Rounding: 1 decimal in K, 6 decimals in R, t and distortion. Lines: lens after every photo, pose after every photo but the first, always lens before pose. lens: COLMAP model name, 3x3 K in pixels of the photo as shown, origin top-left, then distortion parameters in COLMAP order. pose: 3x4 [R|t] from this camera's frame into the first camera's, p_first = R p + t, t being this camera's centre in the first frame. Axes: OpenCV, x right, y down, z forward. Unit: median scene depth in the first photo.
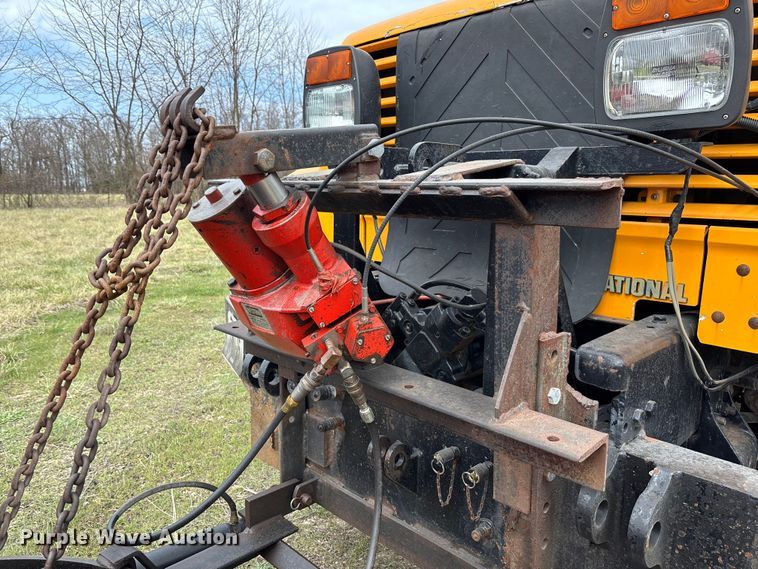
lens RADIAL K [[577.2, 0, 373.8], [0, 577.2, 288.0], [0, 0, 1]] dist [0.049515, -0.050996]
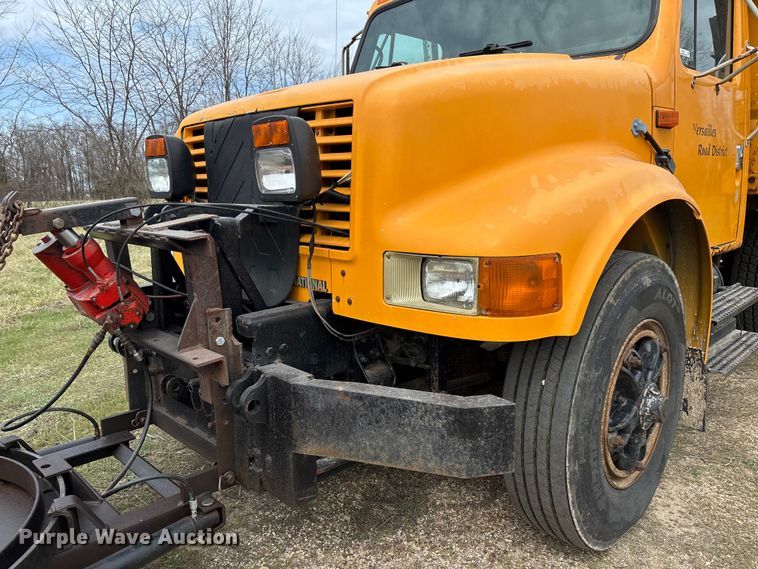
lens RADIAL K [[577.2, 0, 380.6], [0, 577.2, 288.6], [0, 0, 1]] dist [0.049515, -0.050996]
pose [[0.999761, -0.021495, -0.003948, 0.144980], [0.021511, 0.999760, 0.004172, 0.002561], [0.003857, -0.004256, 0.999984, -0.156431]]
